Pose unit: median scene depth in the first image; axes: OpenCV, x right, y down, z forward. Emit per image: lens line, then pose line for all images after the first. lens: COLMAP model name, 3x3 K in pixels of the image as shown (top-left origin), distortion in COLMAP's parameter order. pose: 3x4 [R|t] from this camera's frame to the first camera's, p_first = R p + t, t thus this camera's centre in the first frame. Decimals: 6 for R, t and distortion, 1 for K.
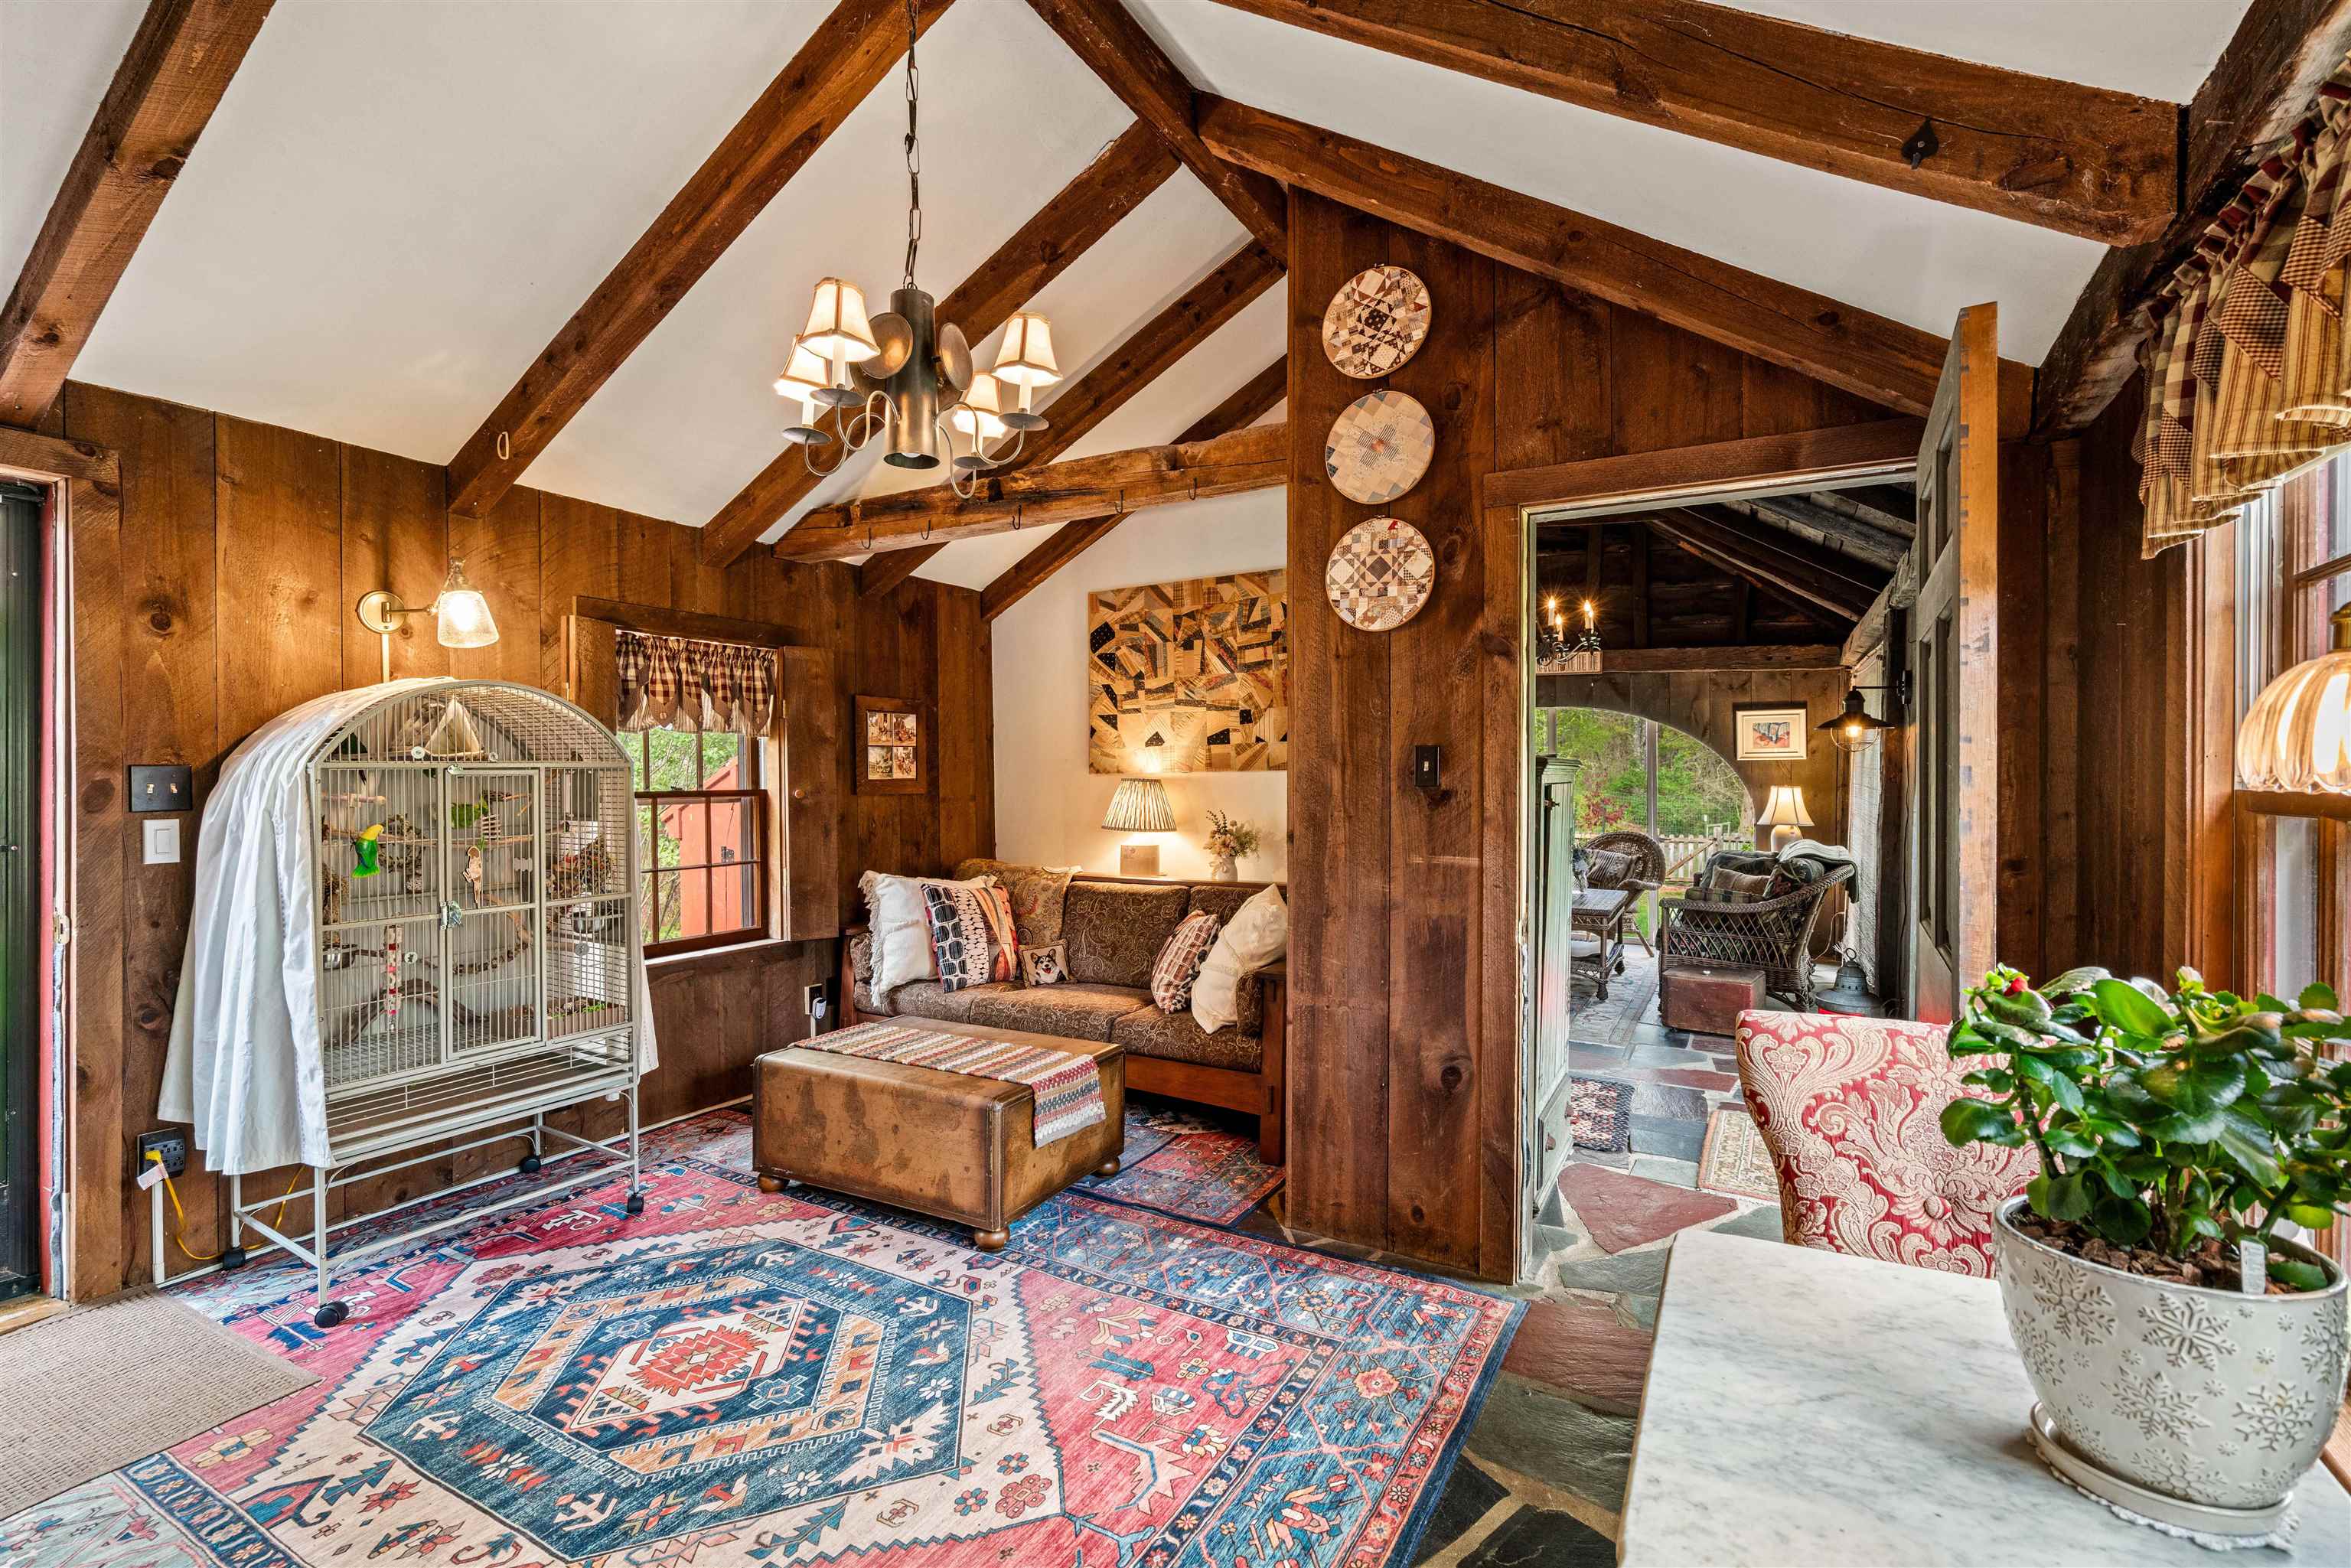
lens RADIAL K [[1054.7, 0, 1165.5], [0, 1054.7, 781.3], [0, 0, 1]] dist [-0.011989, 0.001460]
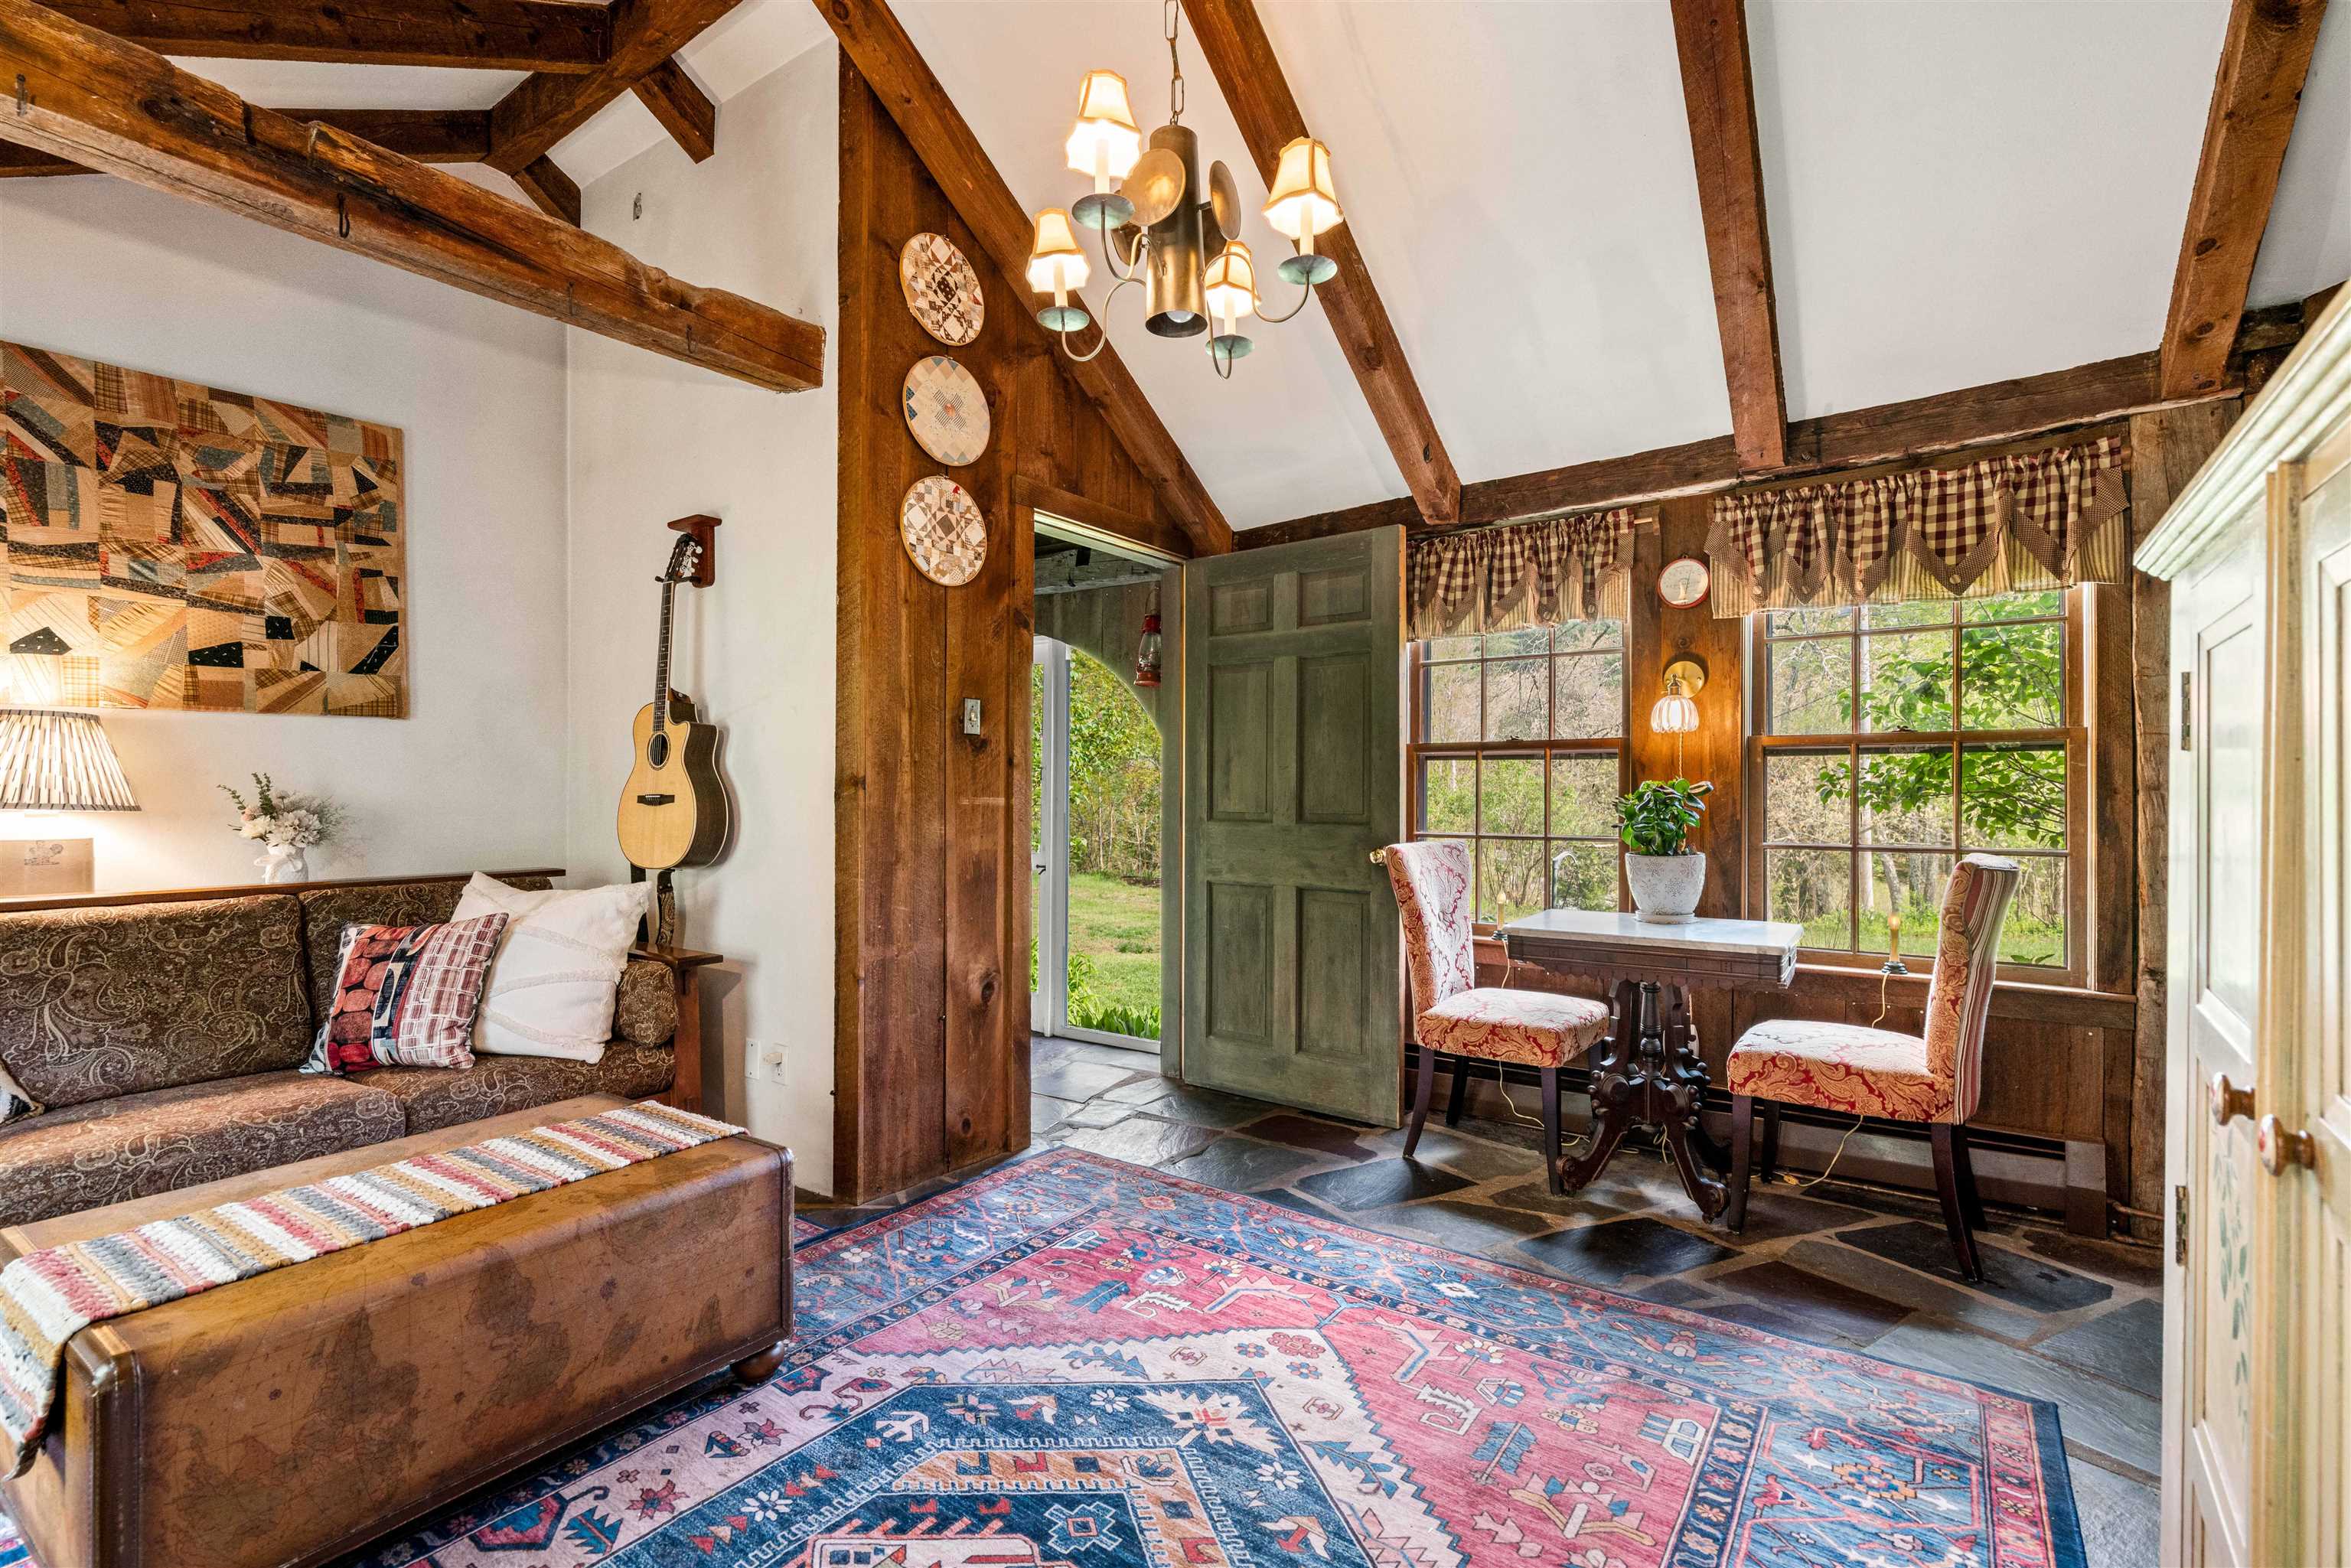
lens RADIAL K [[1054.7, 0, 1171.0], [0, 1054.7, 795.8], [0, 0, 1]] dist [-0.011989, 0.001460]
pose [[0.109179, -0.002689, 0.994018, -0.827993], [0.001751, 0.999995, 0.002513, 0.066110], [-0.994021, 0.001466, 0.109183, 0.669239]]
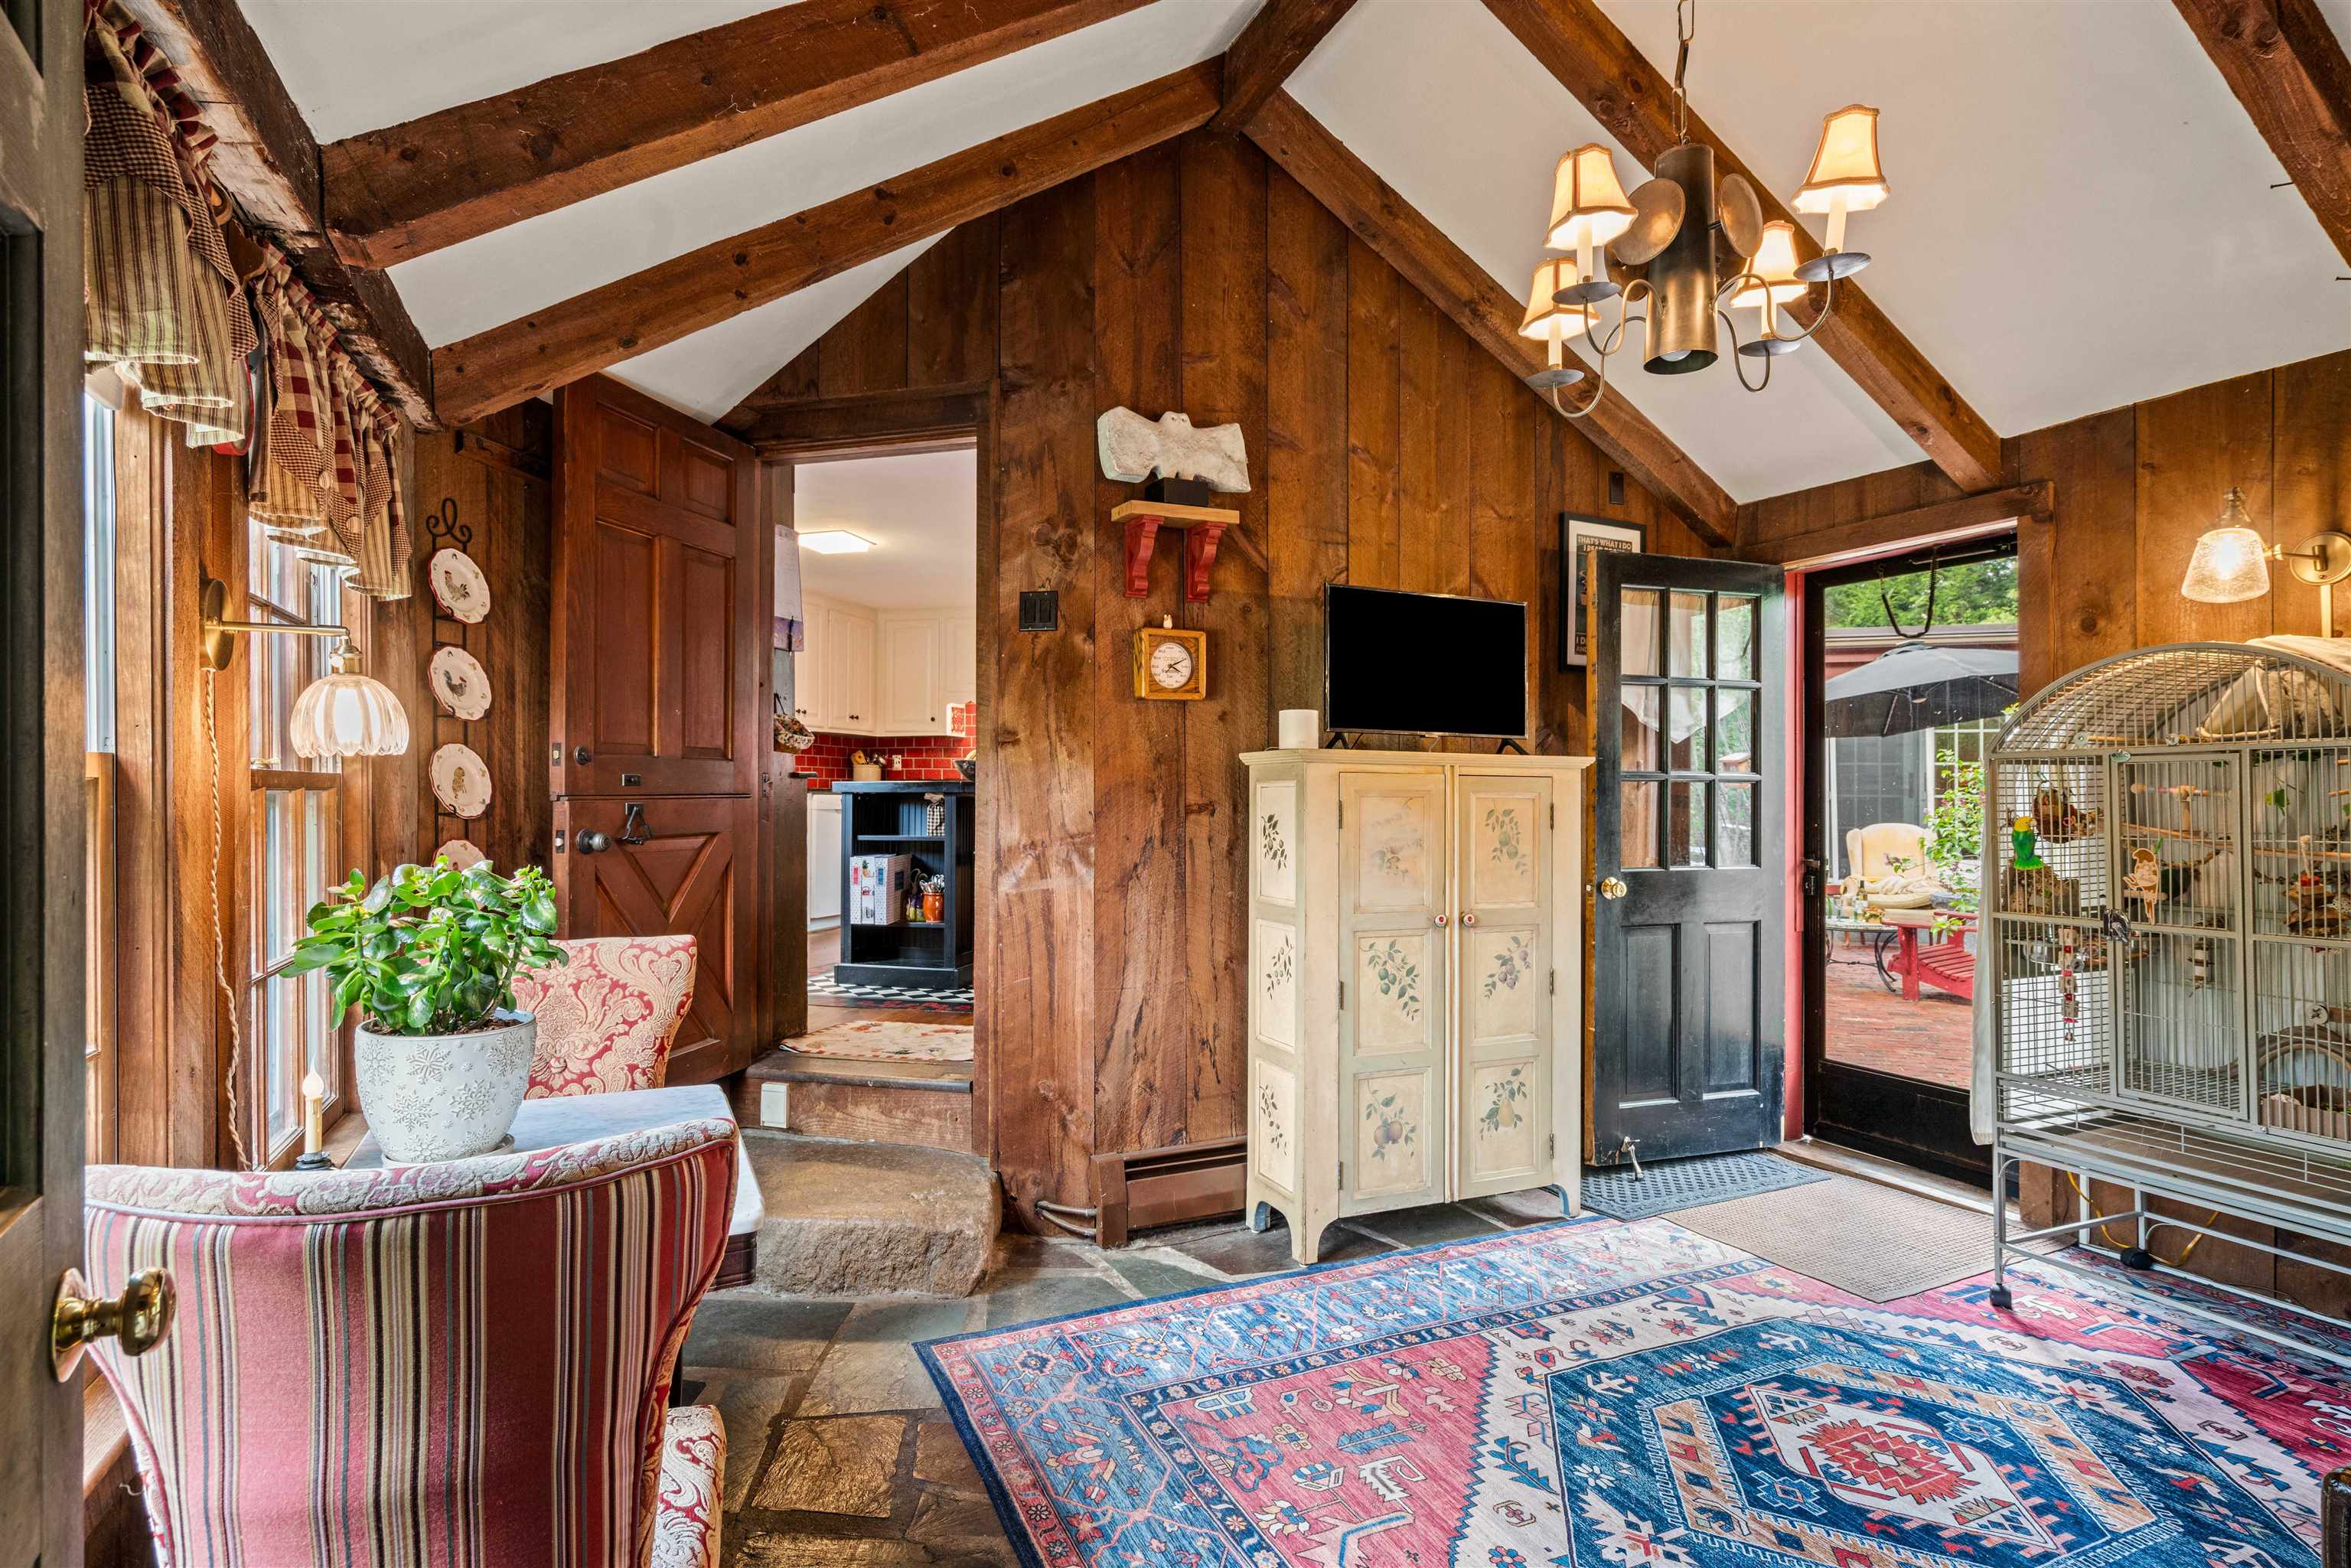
lens RADIAL K [[1175.5, 0, 1170.1], [0, 1175.5, 787.4], [0, 0, 1]] dist [0.003206, 0.000669]
pose [[-0.585477, -0.000677, -0.810689, 0.530696], [-0.002512, 0.999996, 0.000980, 0.014411], [0.810685, 0.002610, -0.585477, 0.892208]]
